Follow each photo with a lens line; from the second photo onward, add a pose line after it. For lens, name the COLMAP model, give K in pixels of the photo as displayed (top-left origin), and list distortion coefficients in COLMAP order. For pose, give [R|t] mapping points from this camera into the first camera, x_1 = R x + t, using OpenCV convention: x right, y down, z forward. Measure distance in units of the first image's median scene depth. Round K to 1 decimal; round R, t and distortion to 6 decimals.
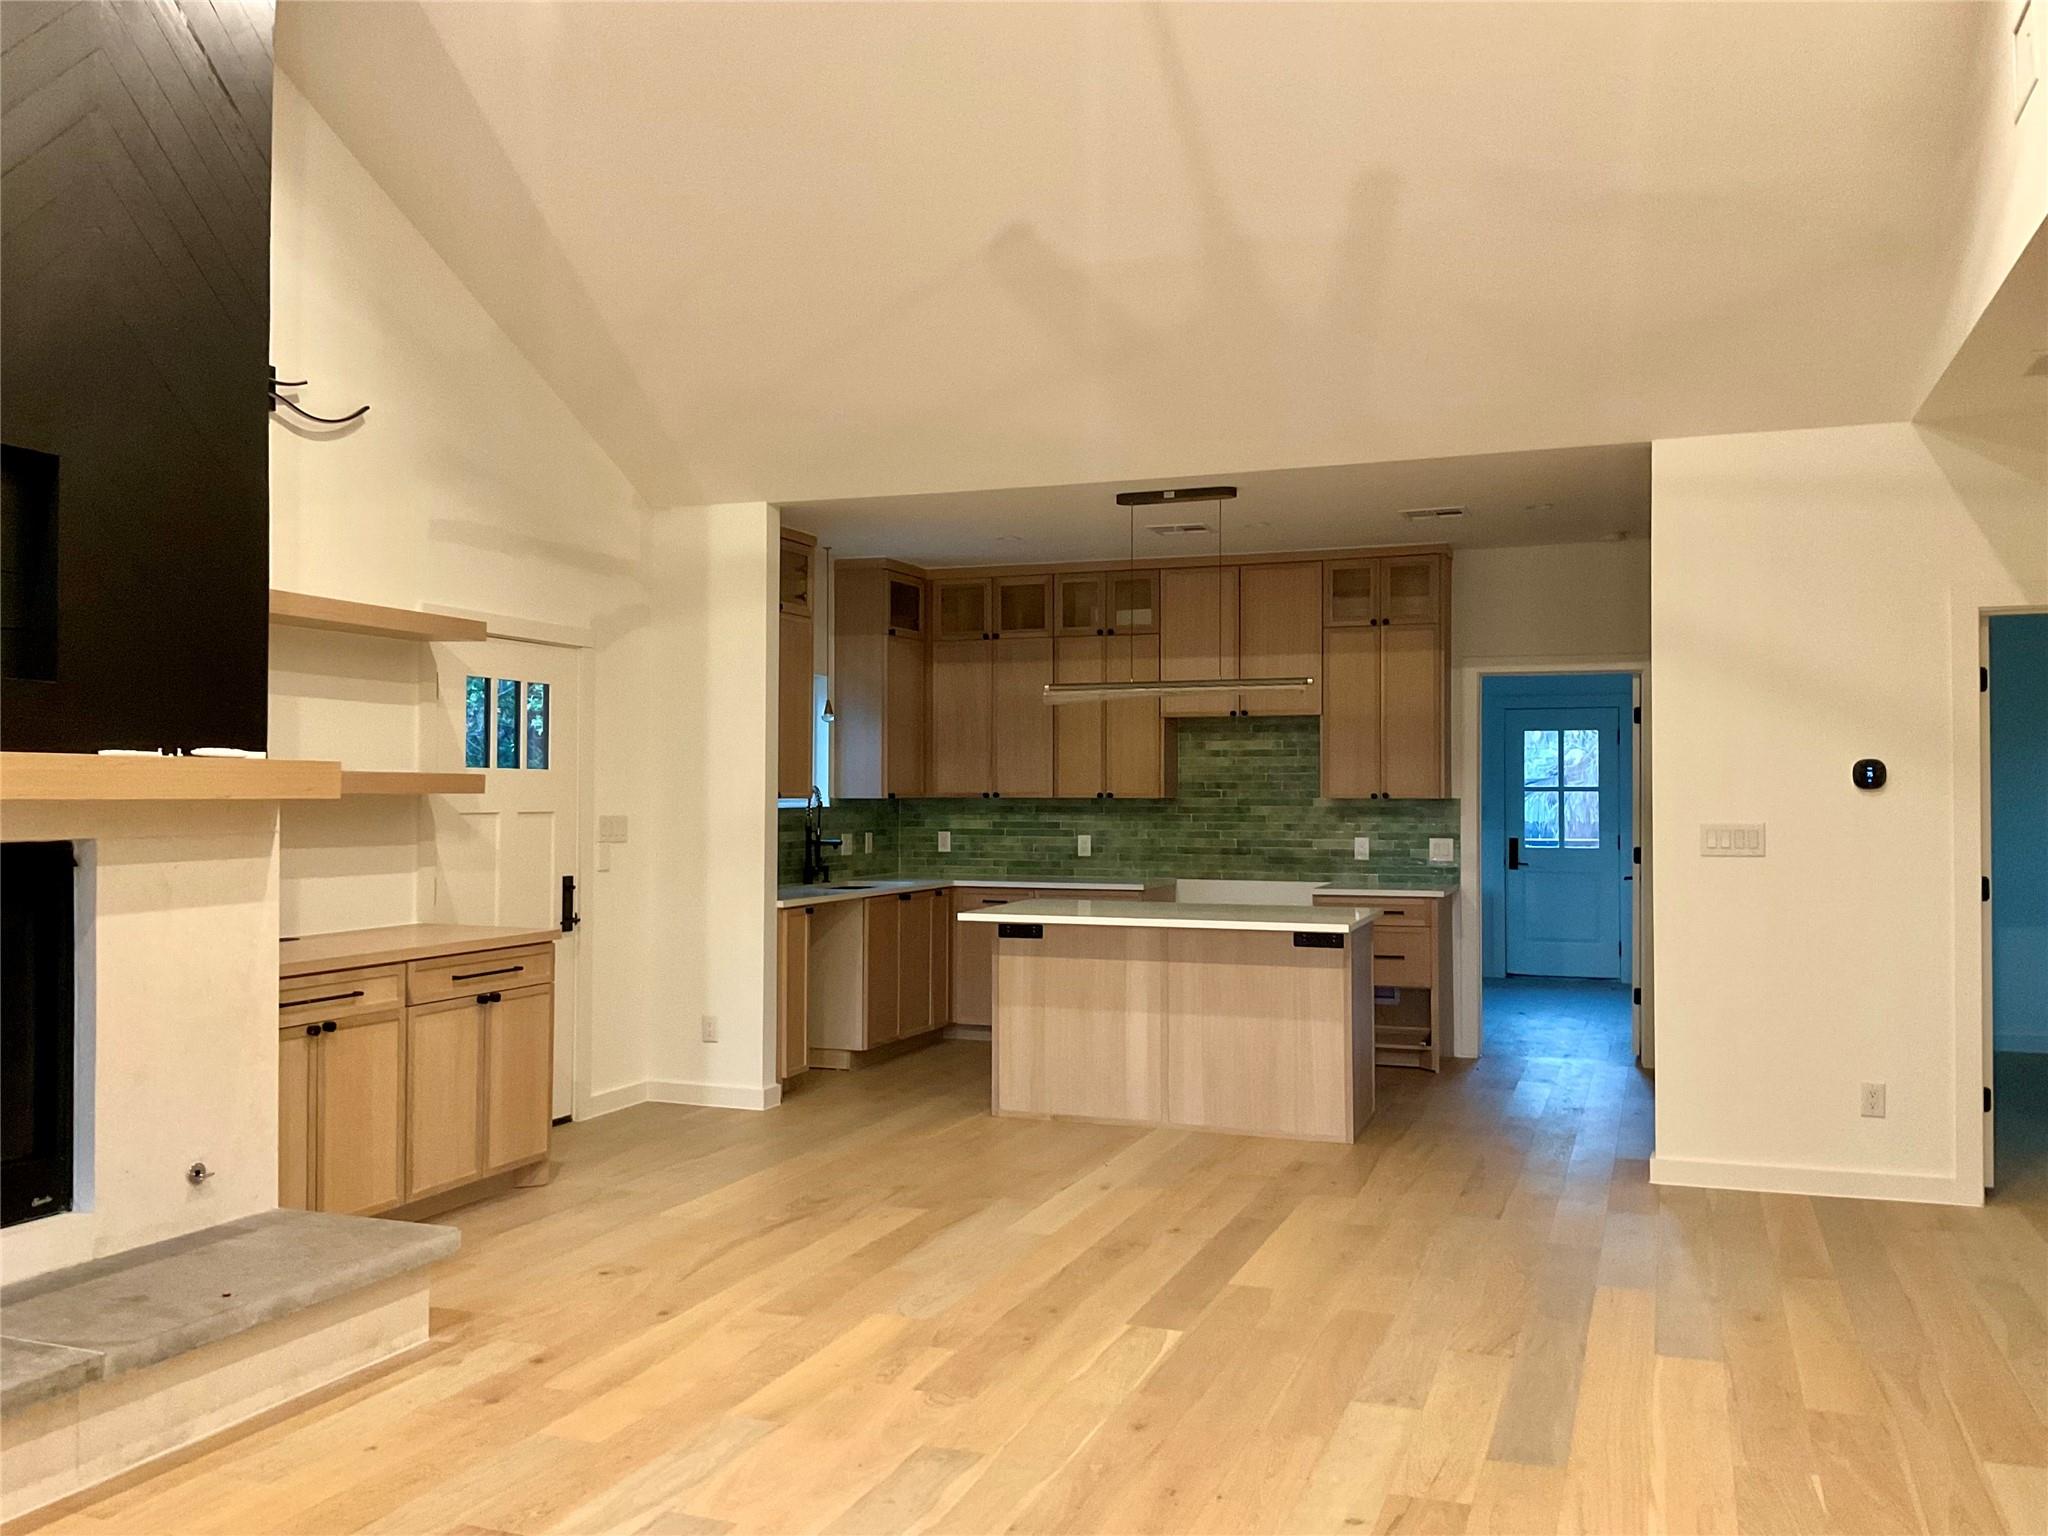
lens RADIAL K [[1700.1, 0, 1027.8], [0, 1700.1, 772.2], [0, 0, 1]] dist [0.029529, -0.072878]
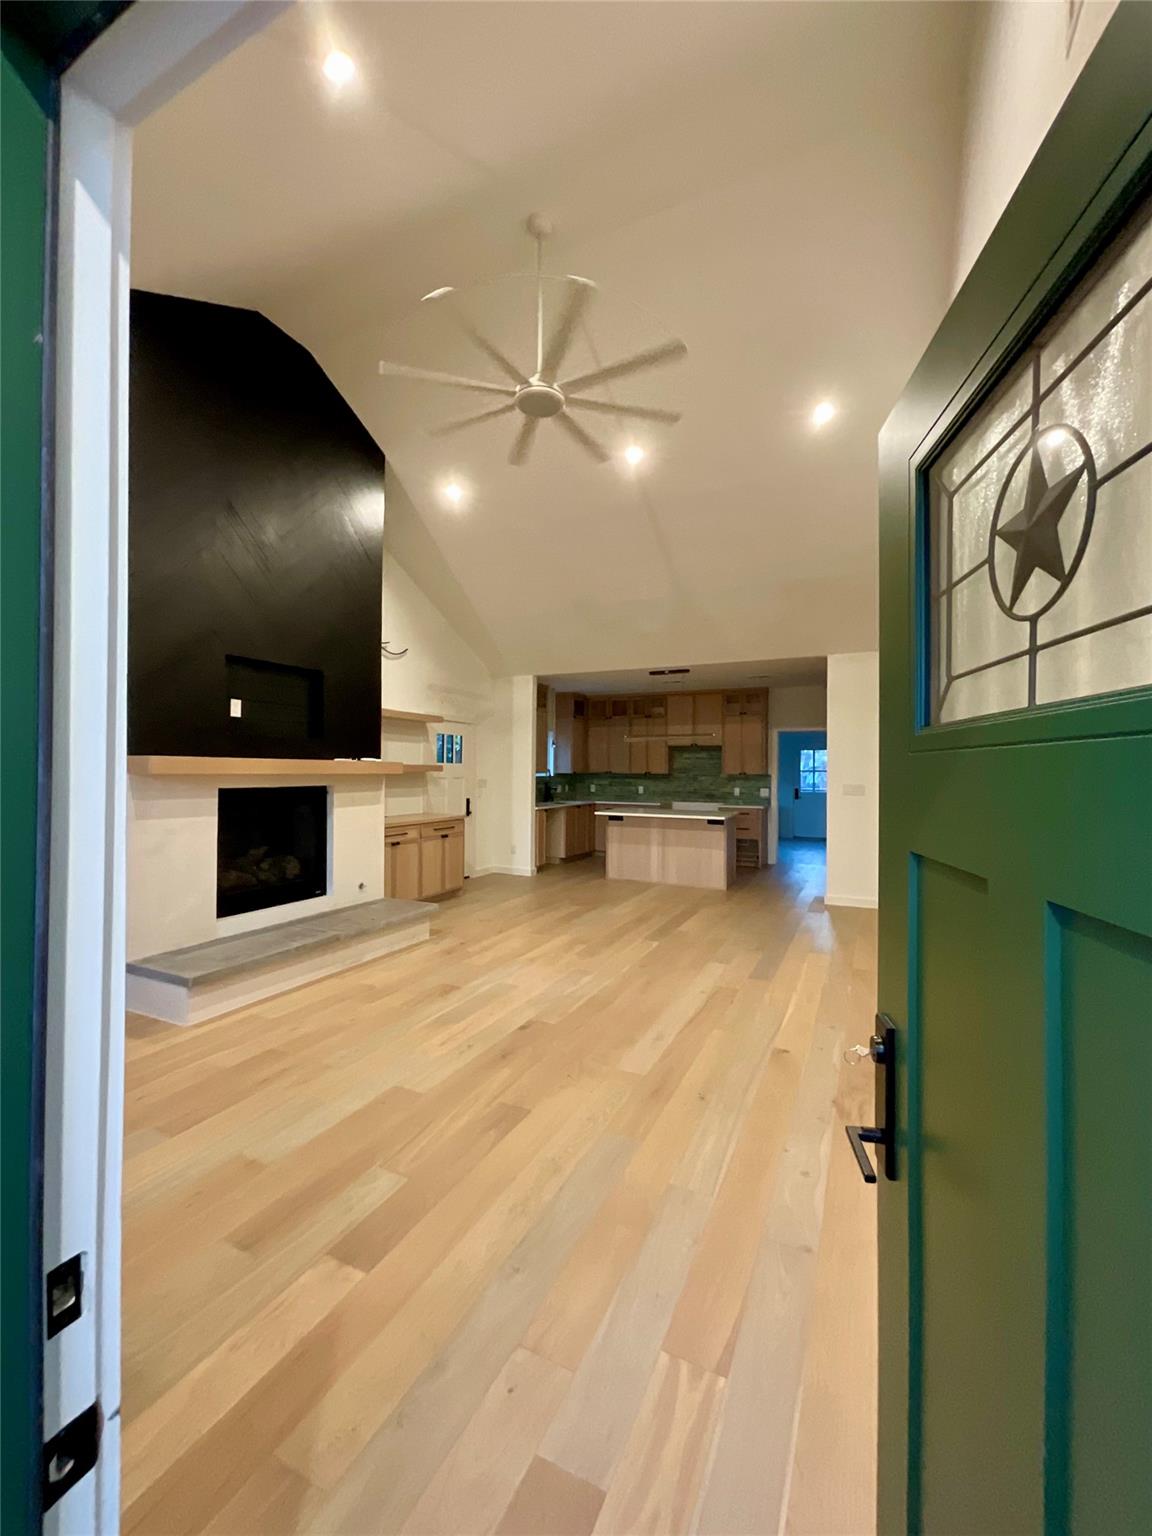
lens RADIAL K [[630.2, 0, 568.9], [0, 630.2, 769.4], [0, 0, 1]] dist [-0.007400, 0.003253]
pose [[0.995229, 0.006198, -0.097367, 0.021136], [-0.005066, 0.999917, 0.011859, -0.005167], [0.097432, -0.011310, 0.995178, -0.112140]]
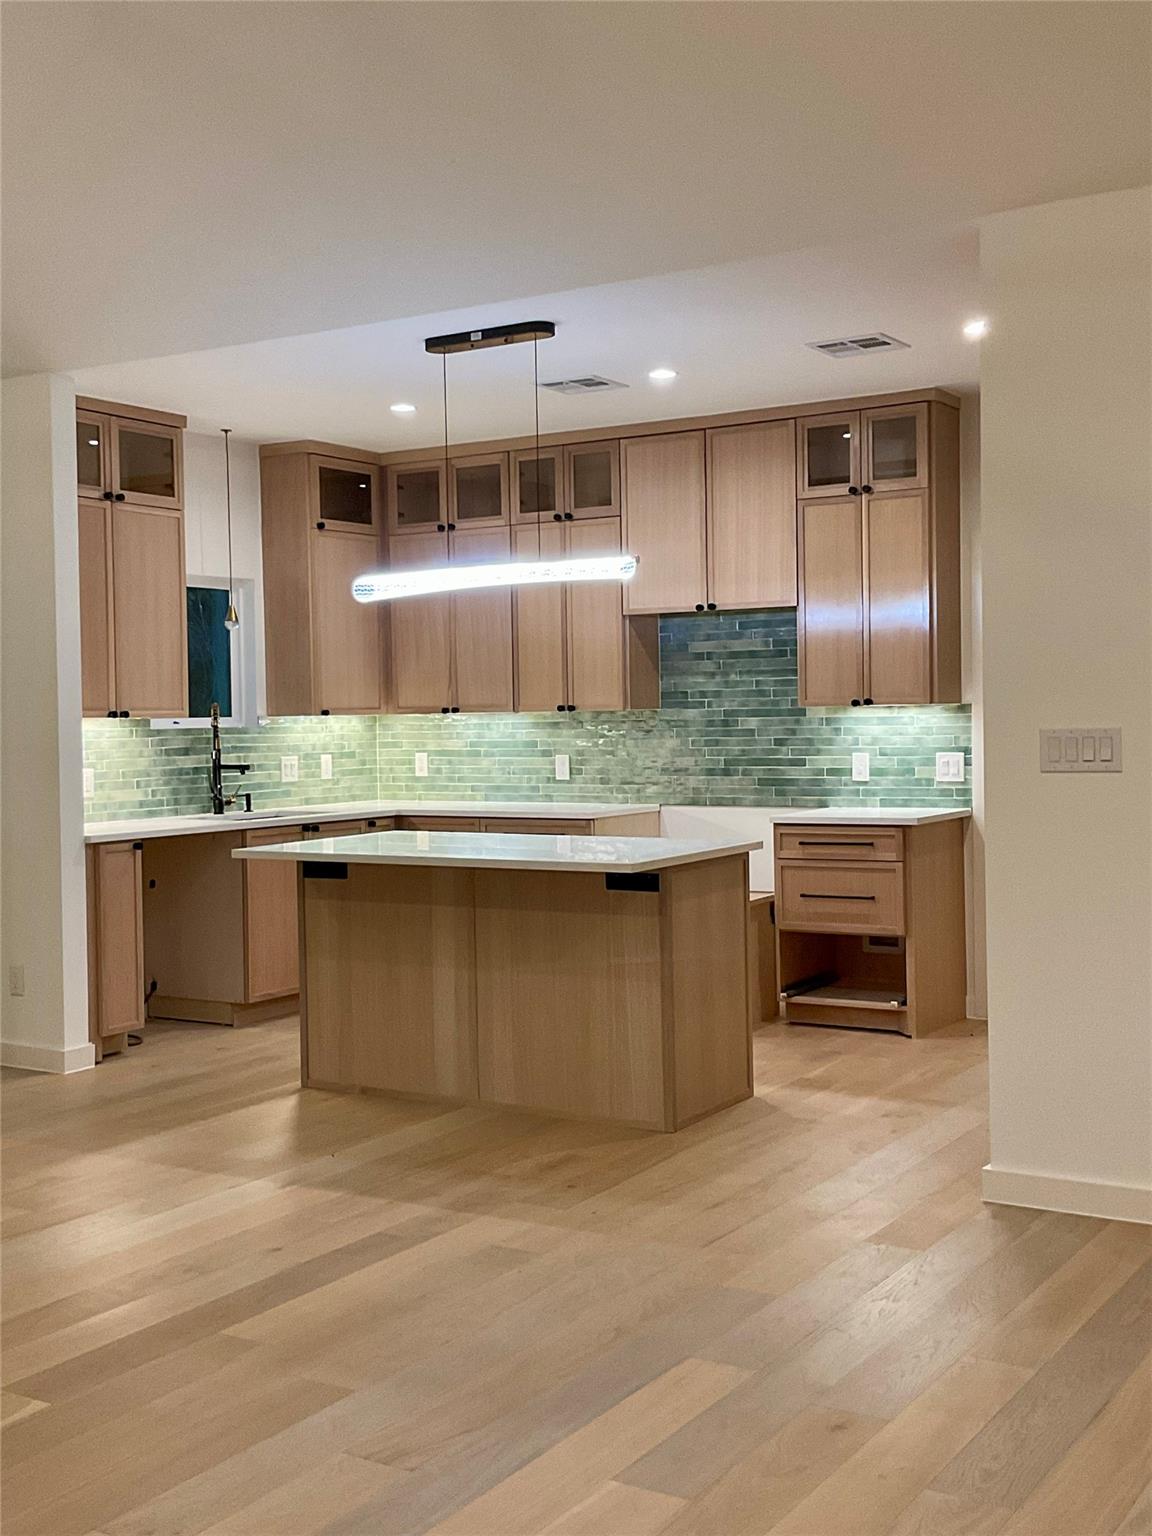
lens RADIAL K [[1753.9, 0, 603.5], [0, 1753.9, 773.2], [0, 0, 1]] dist [0.055053, 0.000000]
pose [[0.982523, -0.011687, -0.185774, 0.292235], [0.020275, 0.998808, 0.044399, 0.009467], [0.185034, -0.047390, 0.981589, 0.171188]]
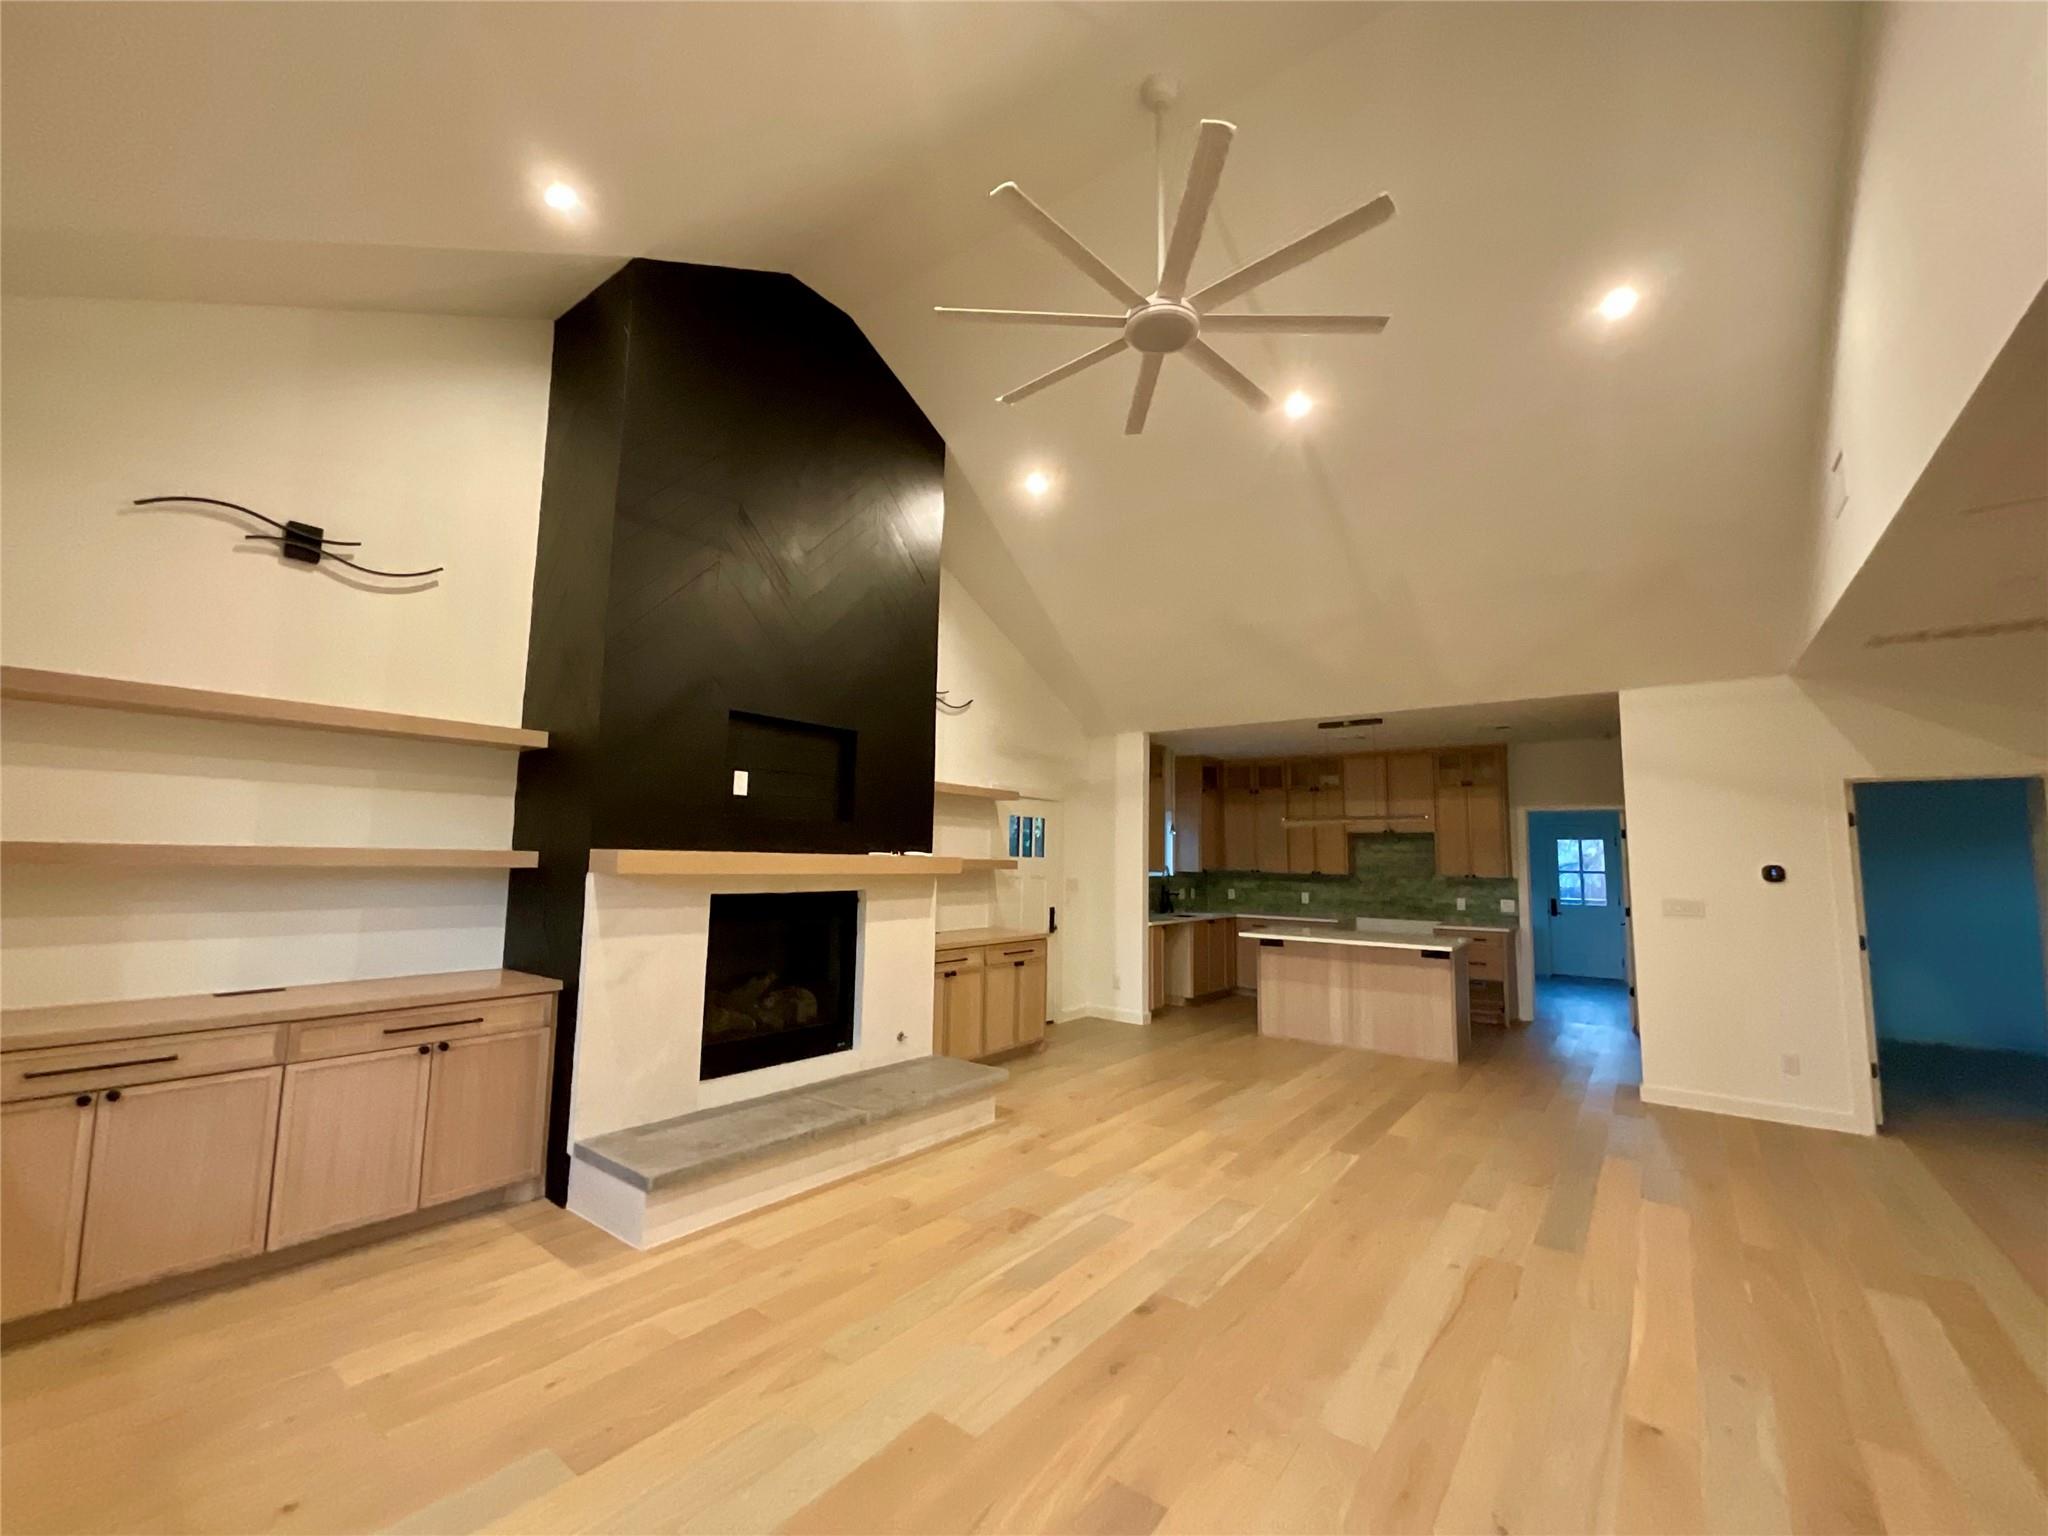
lens RADIAL K [[840.2, 0, 1021.9], [0, 840.2, 775.7], [0, 0, 1]] dist [-0.007400, 0.003253]
pose [[0.957658, -0.014099, -0.287562, 0.000980], [-0.011723, 0.996062, -0.087876, -0.010982], [0.287669, 0.087526, 0.953722, -0.041622]]
